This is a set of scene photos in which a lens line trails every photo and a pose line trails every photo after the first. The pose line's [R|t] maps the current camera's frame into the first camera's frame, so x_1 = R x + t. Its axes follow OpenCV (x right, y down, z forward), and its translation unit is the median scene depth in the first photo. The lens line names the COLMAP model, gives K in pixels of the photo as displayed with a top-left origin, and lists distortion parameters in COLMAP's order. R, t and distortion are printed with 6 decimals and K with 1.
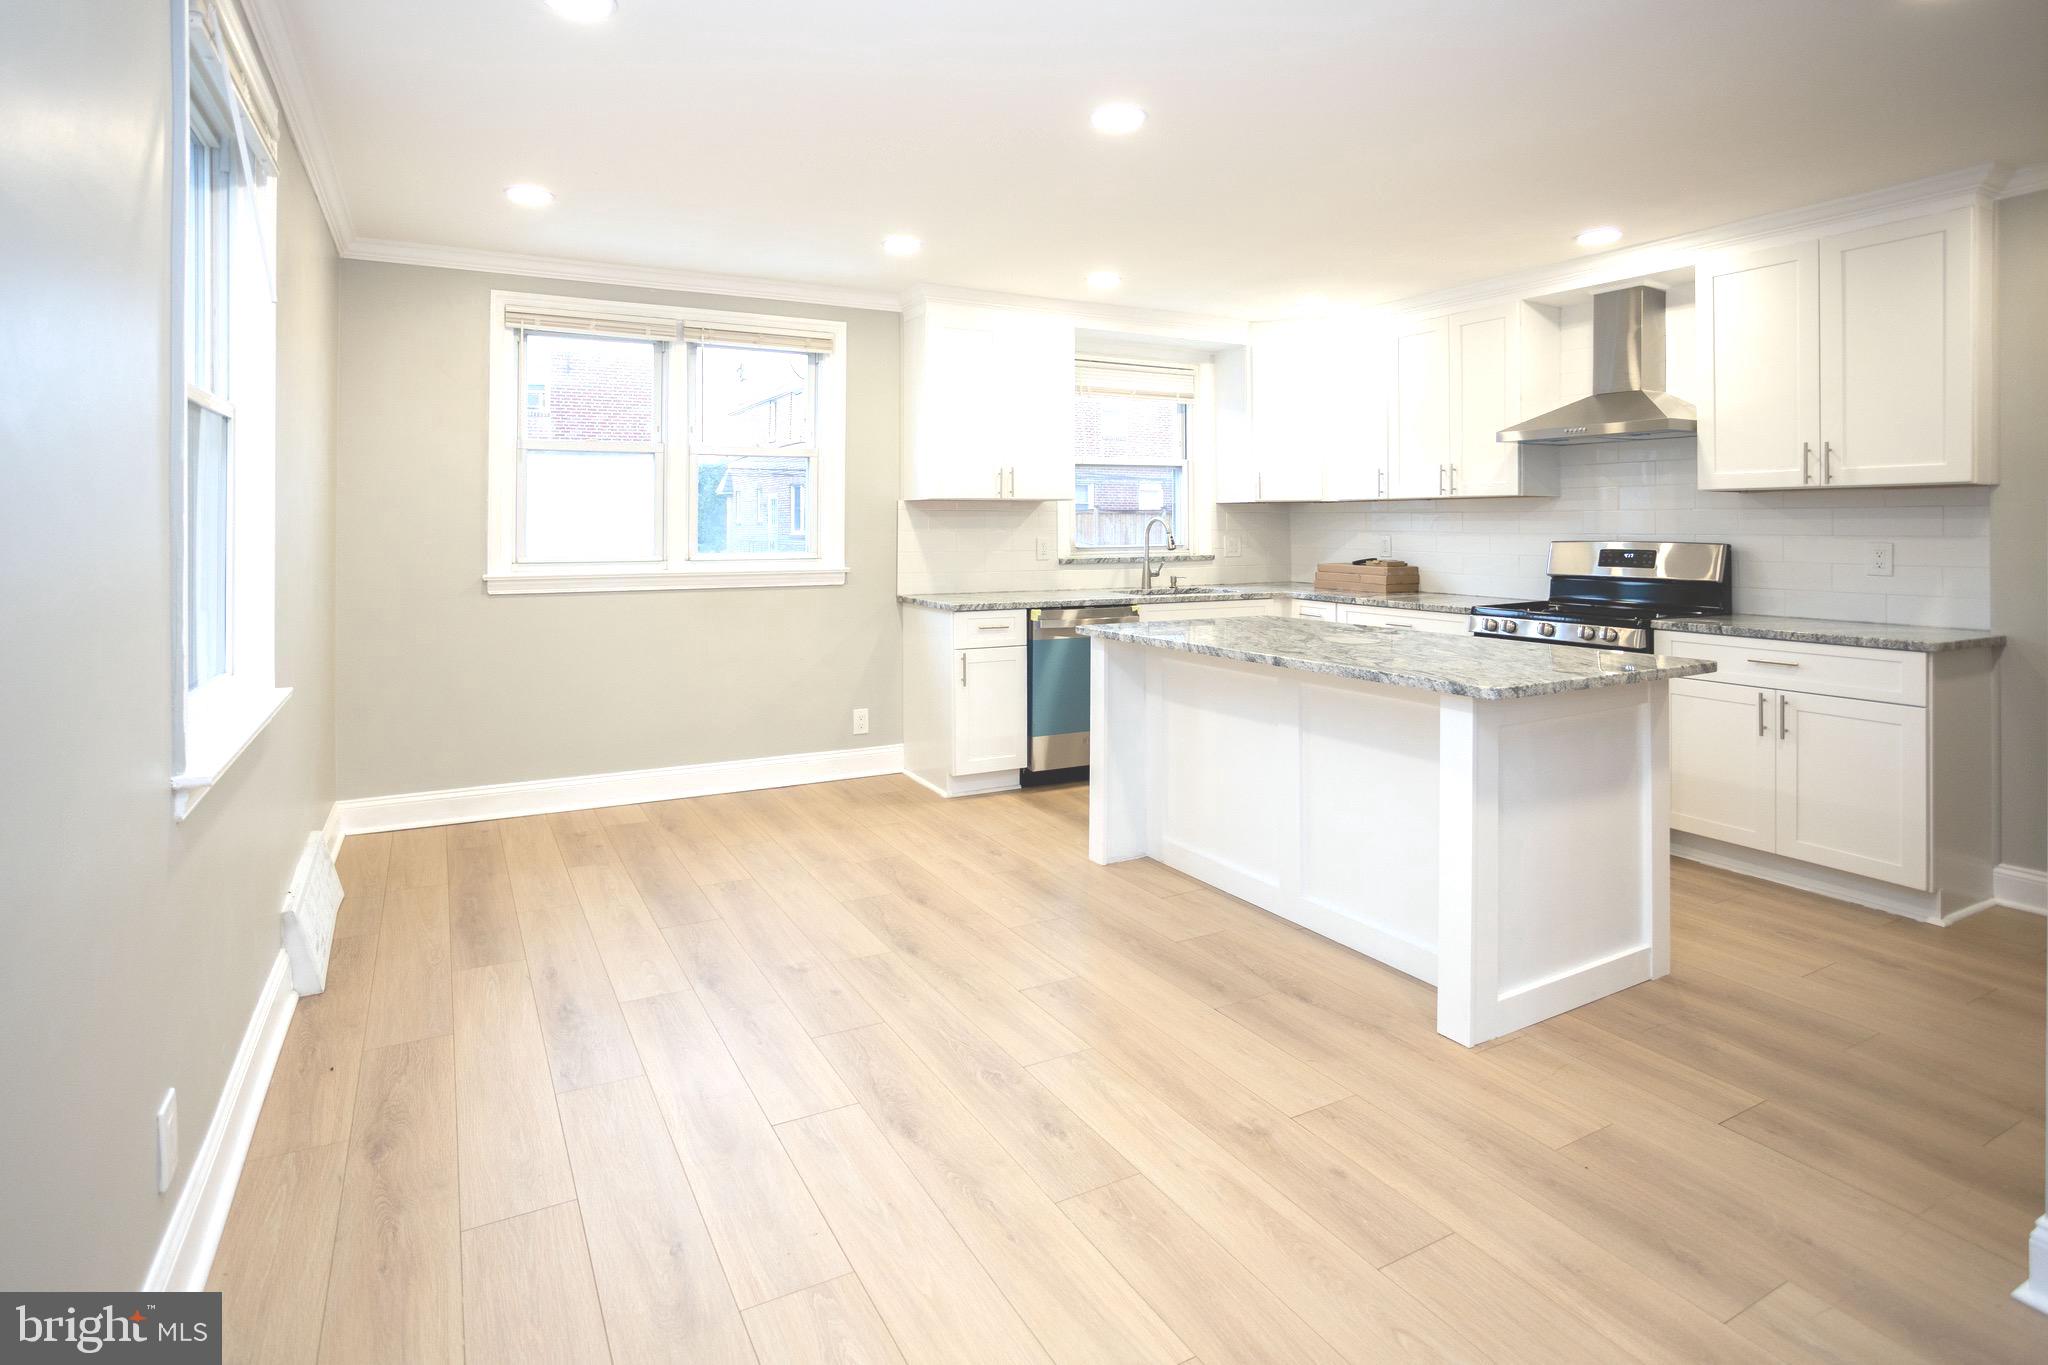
lens RADIAL K [[1127.1, 0, 1018.7], [0, 1127.1, 516.2], [0, 0, 1]] dist [-0.049145, 0.026185]
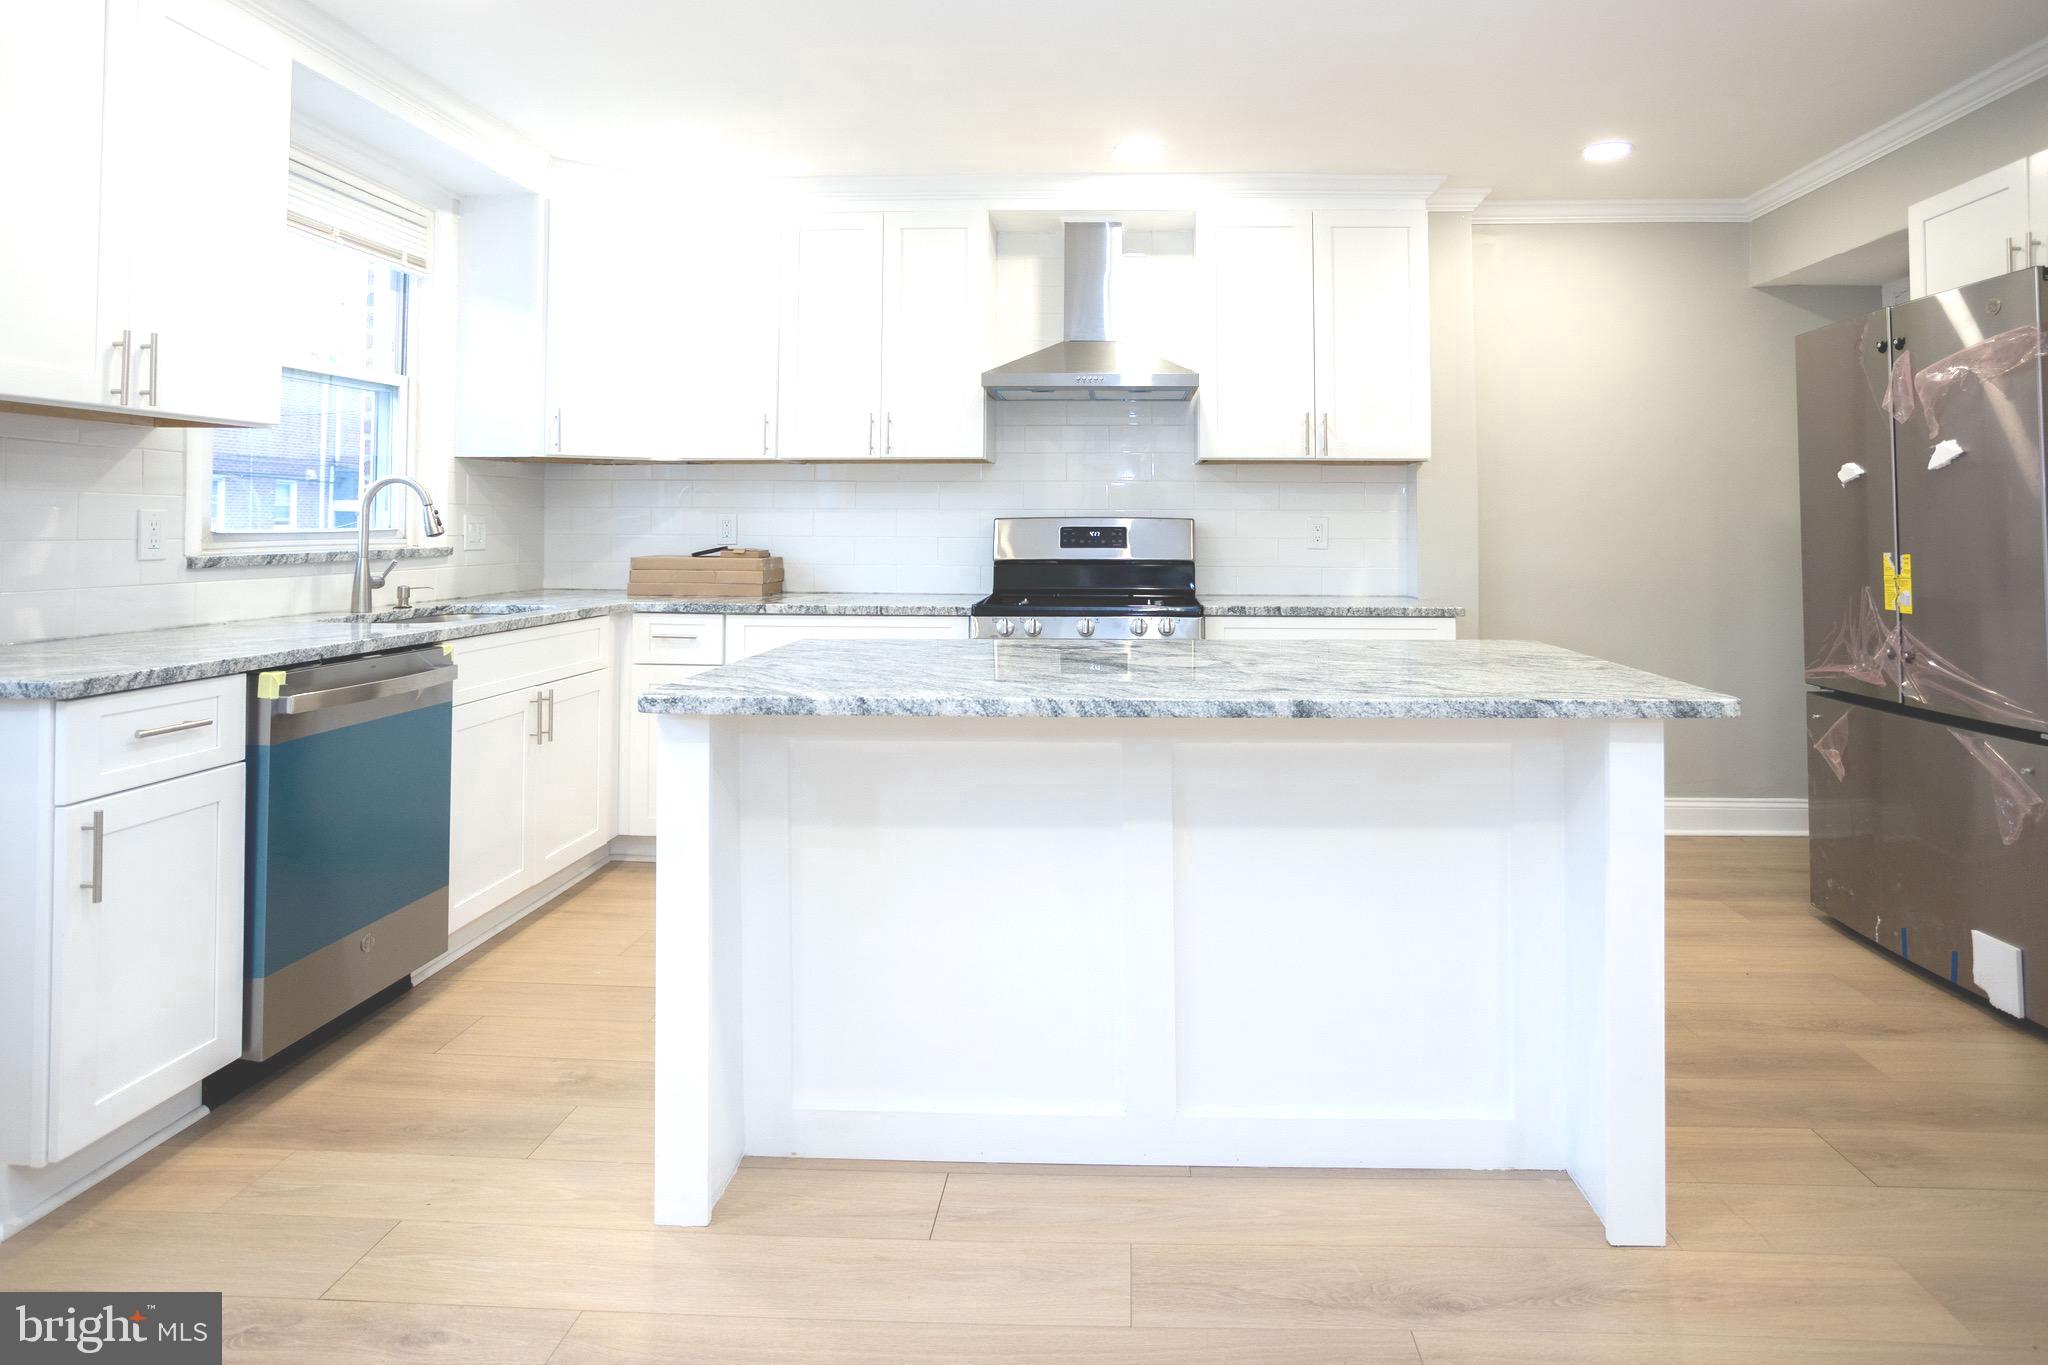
lens RADIAL K [[1127.1, 0, 1018.7], [0, 1127.1, 516.2], [0, 0, 1]] dist [-0.049145, 0.026185]
pose [[0.507043, 0.011045, 0.861850, -0.215586], [-0.005246, 0.999939, -0.009728, 0.029027], [-0.861905, 0.000411, 0.507070, 0.587844]]
